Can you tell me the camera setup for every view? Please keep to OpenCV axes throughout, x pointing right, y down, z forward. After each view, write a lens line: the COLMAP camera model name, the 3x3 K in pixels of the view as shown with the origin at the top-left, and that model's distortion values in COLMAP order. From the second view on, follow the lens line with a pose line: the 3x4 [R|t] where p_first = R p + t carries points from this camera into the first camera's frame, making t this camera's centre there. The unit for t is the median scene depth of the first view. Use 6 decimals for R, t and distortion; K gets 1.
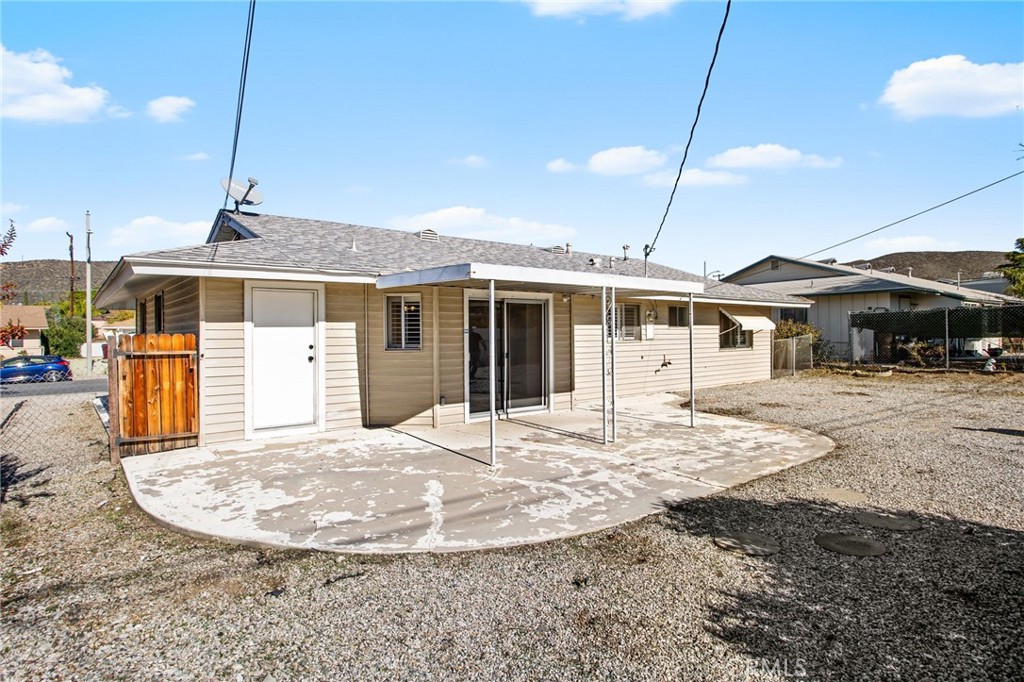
lens RADIAL K [[549.7, 0, 519.3], [0, 549.7, 338.6], [0, 0, 1]] dist [-0.001223, -0.000243]
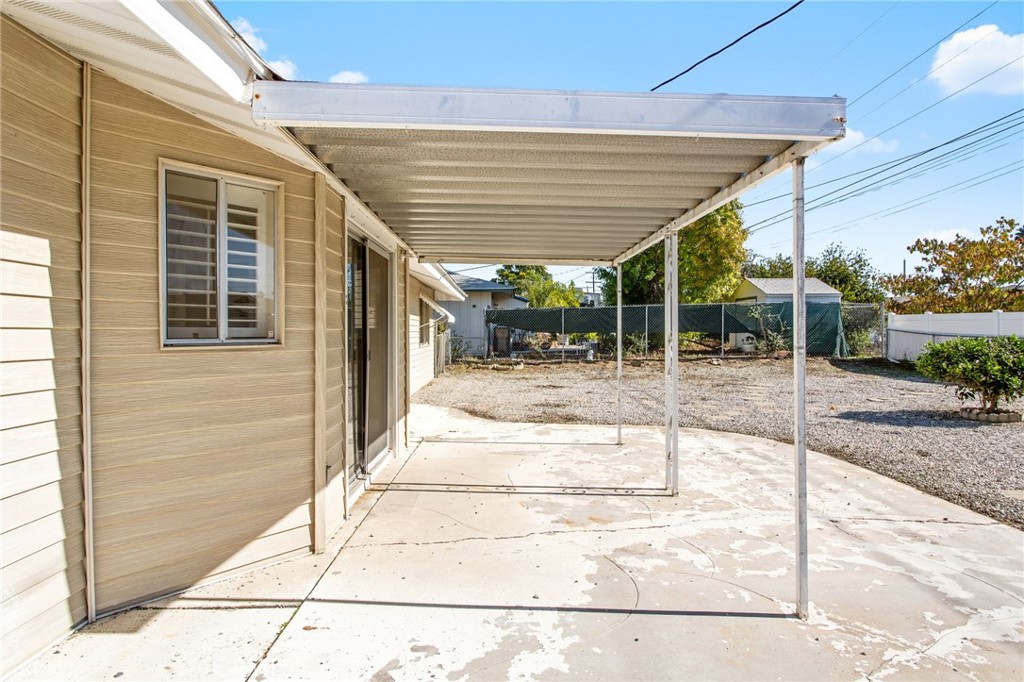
lens RADIAL K [[549.7, 0, 510.2], [0, 549.7, 337.7], [0, 0, 1]] dist [-0.001223, -0.000243]
pose [[0.609889, -0.000519, 0.792487, -0.242270], [0.003065, 0.999994, -0.001704, 0.011513], [-0.792481, 0.003468, 0.609887, 0.439524]]
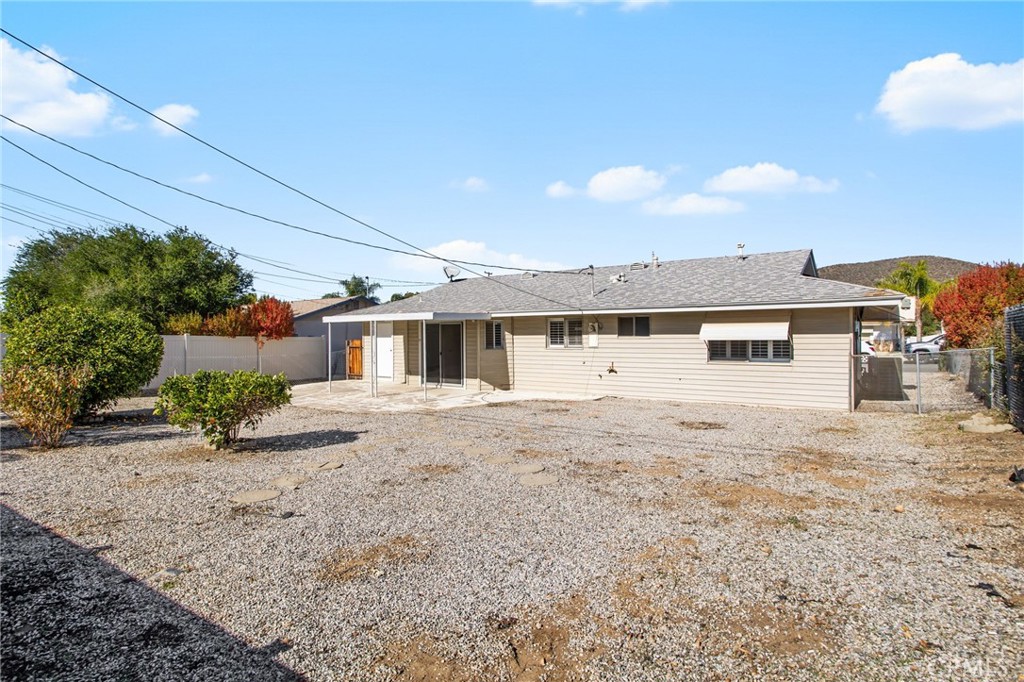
lens RADIAL K [[549.7, 0, 508.5], [0, 549.7, 337.8], [0, 0, 1]] dist [-0.001223, -0.000243]
pose [[0.275619, 0.011779, -0.961195, 1.301025], [-0.003605, 0.999931, 0.011220, -0.031253], [0.961260, 0.000373, 0.275642, 0.520997]]
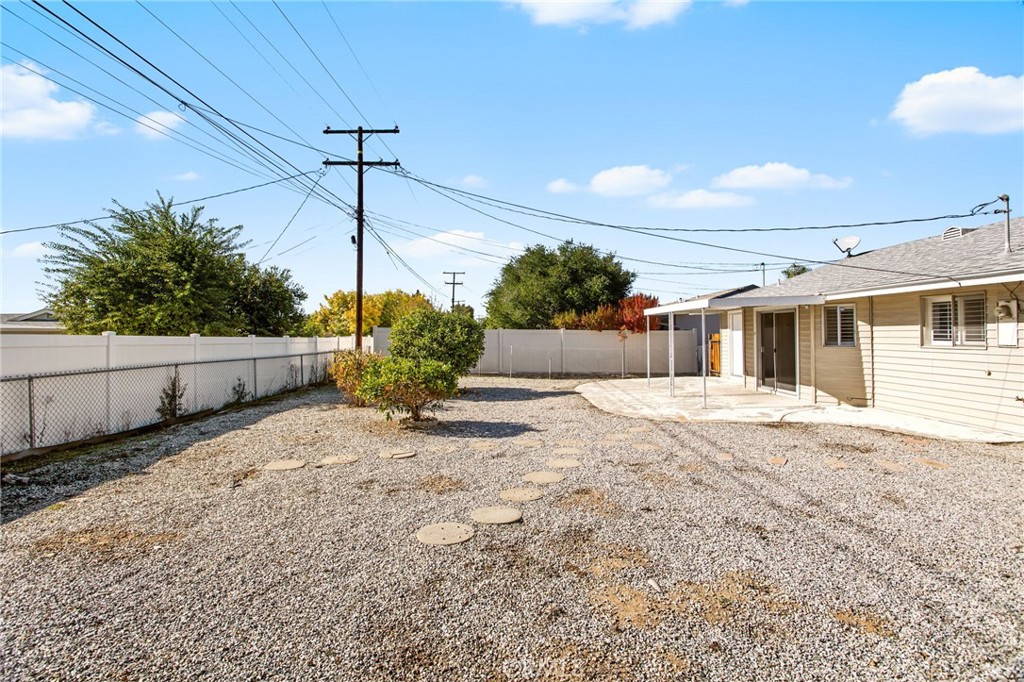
lens RADIAL K [[493.9, 0, 512.2], [0, 493.9, 333.8], [0, 0, 1]] dist [-0.012024, 0.001517]
pose [[-0.624563, 0.014576, -0.780838, 1.025236], [0.009388, 0.999894, 0.011157, -0.024380], [0.780918, -0.000362, -0.624634, 0.917414]]
